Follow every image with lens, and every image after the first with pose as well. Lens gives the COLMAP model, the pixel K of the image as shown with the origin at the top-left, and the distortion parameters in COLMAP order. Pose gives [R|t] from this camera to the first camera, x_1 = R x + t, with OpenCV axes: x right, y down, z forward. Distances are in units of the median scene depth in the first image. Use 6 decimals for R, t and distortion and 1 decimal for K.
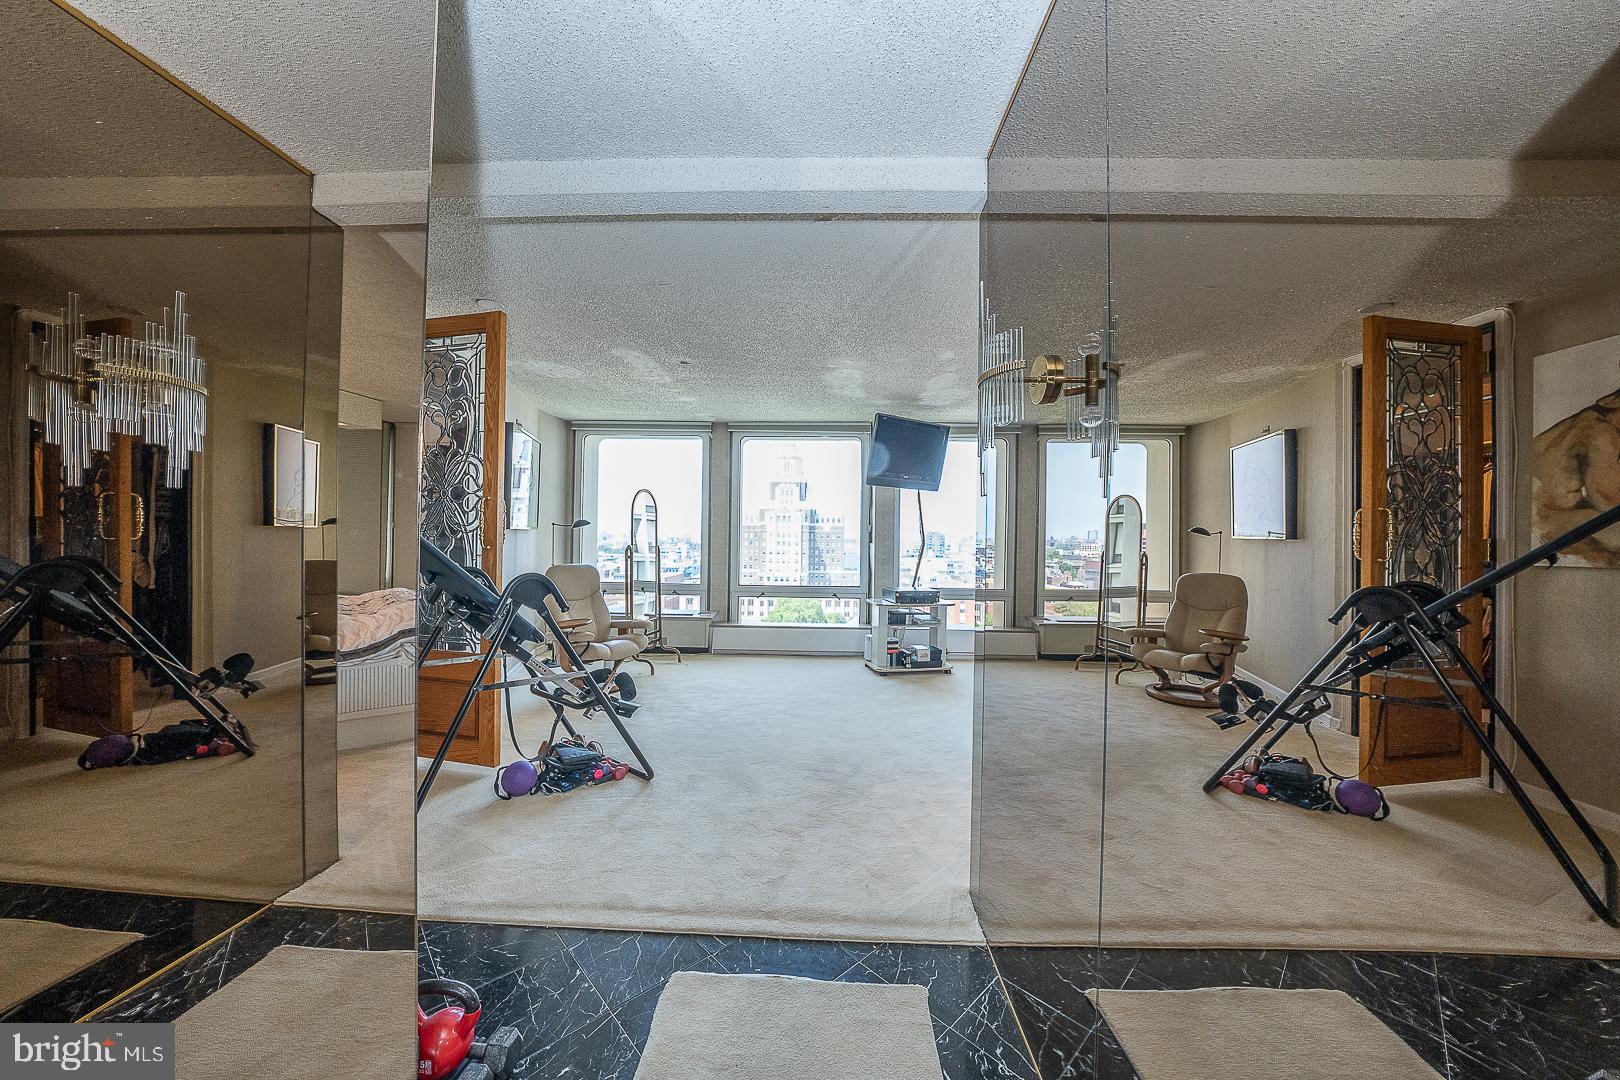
lens RADIAL K [[569.2, 0, 819.9], [0, 569.2, 537.9], [0, 0, 1]] dist [-0.016871, 0.001508]
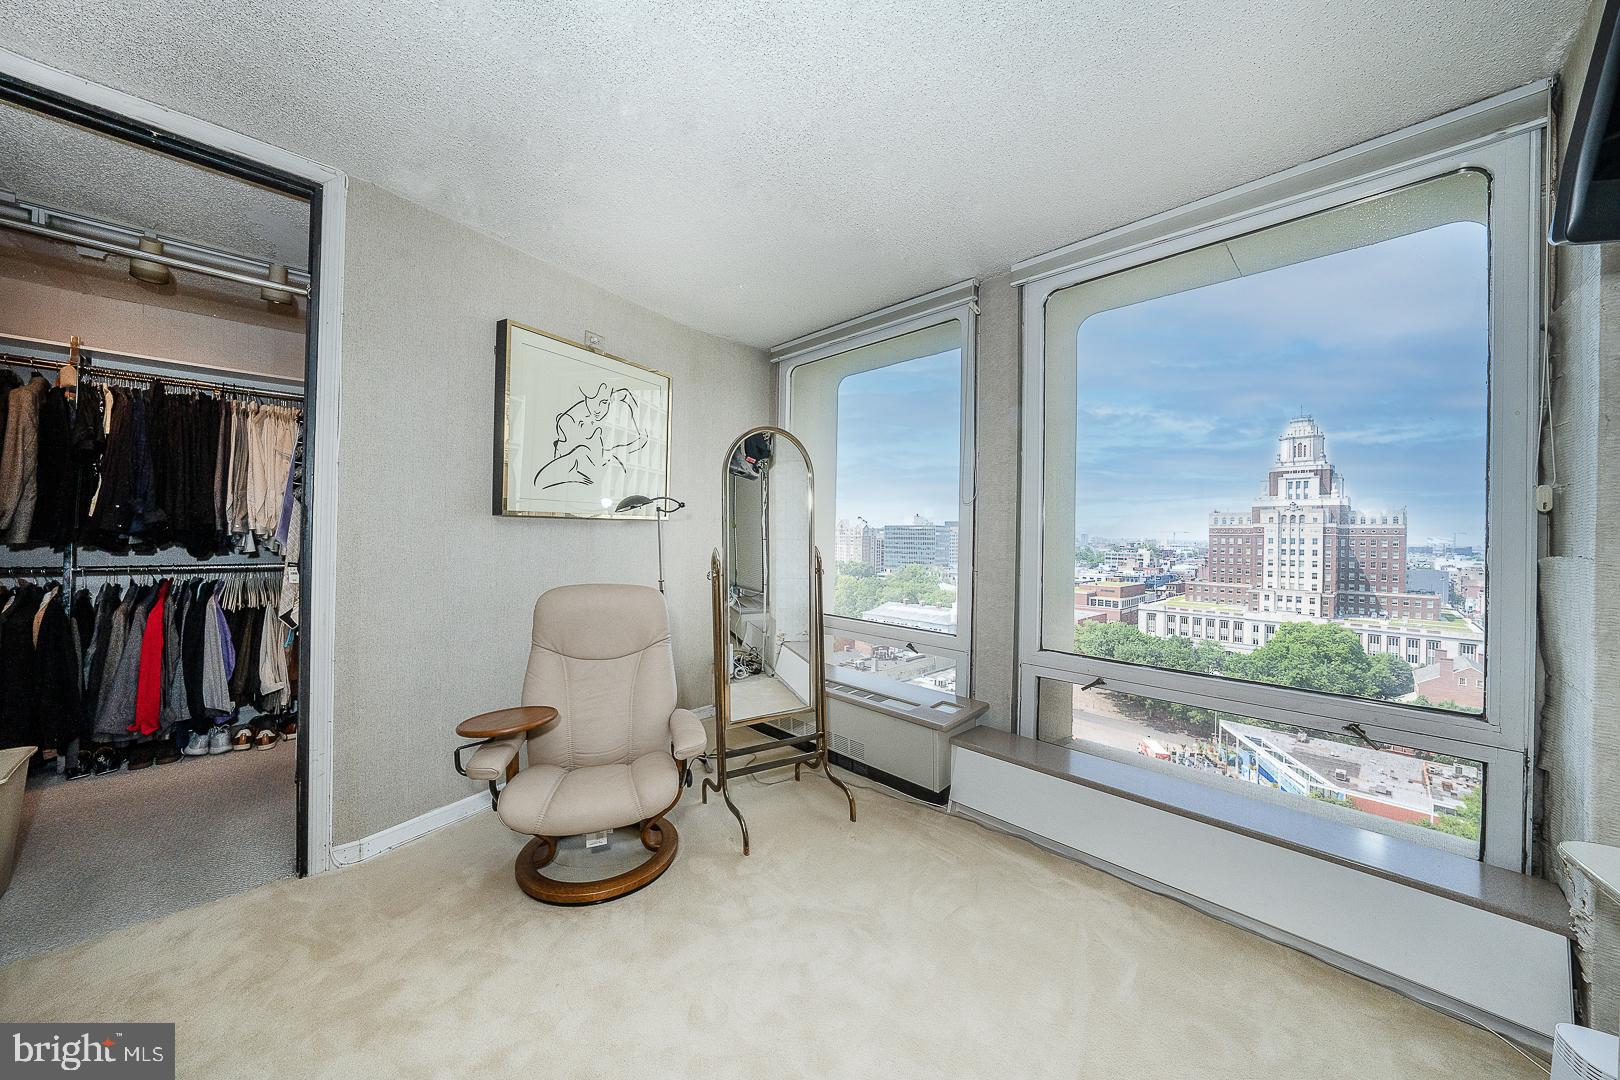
lens RADIAL K [[569.2, 0, 801.2], [0, 569.2, 537.0], [0, 0, 1]] dist [-0.016871, 0.001508]
pose [[0.709248, -0.001524, -0.704957, 0.029012], [-0.006132, 0.999946, -0.008332, 0.006219], [0.704932, 0.010233, 0.709201, 0.619681]]
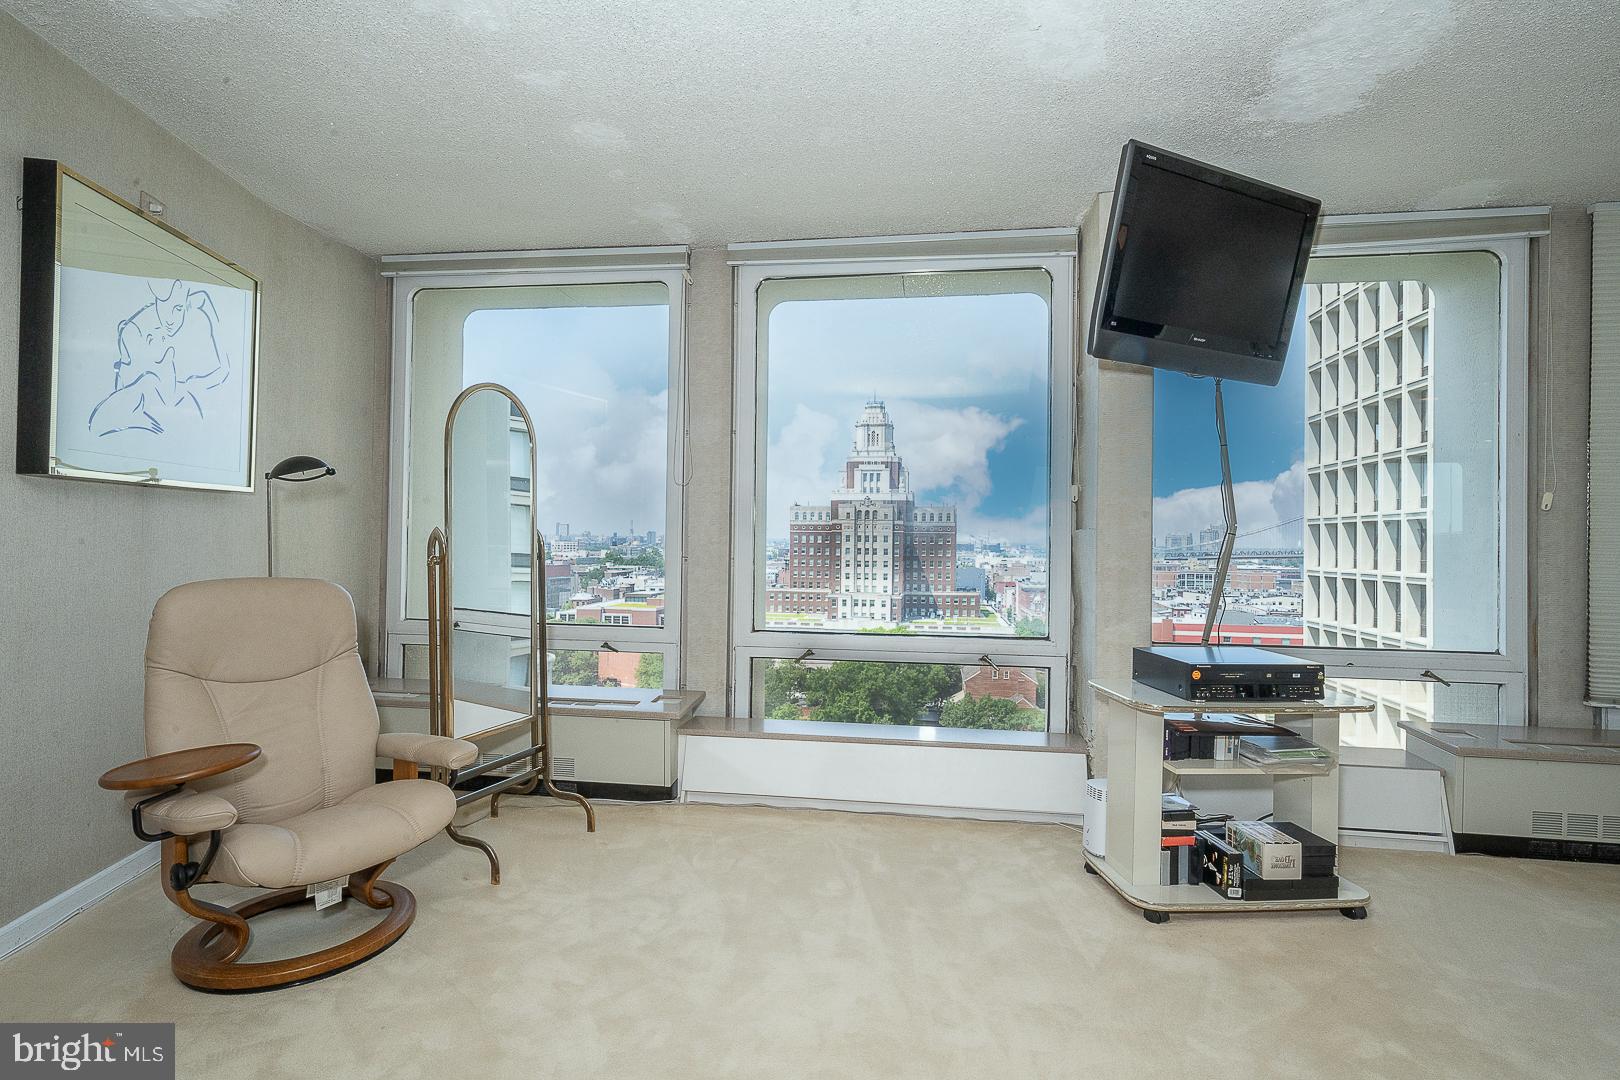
lens RADIAL K [[826.9, 0, 824.8], [0, 826.9, 536.8], [0, 0, 1]] dist [0.007001, 0.001631]
pose [[0.993546, -0.002524, -0.113398, -0.020268], [0.001626, 0.999967, -0.008015, 0.020291], [0.113414, 0.007779, 0.993517, 0.422014]]
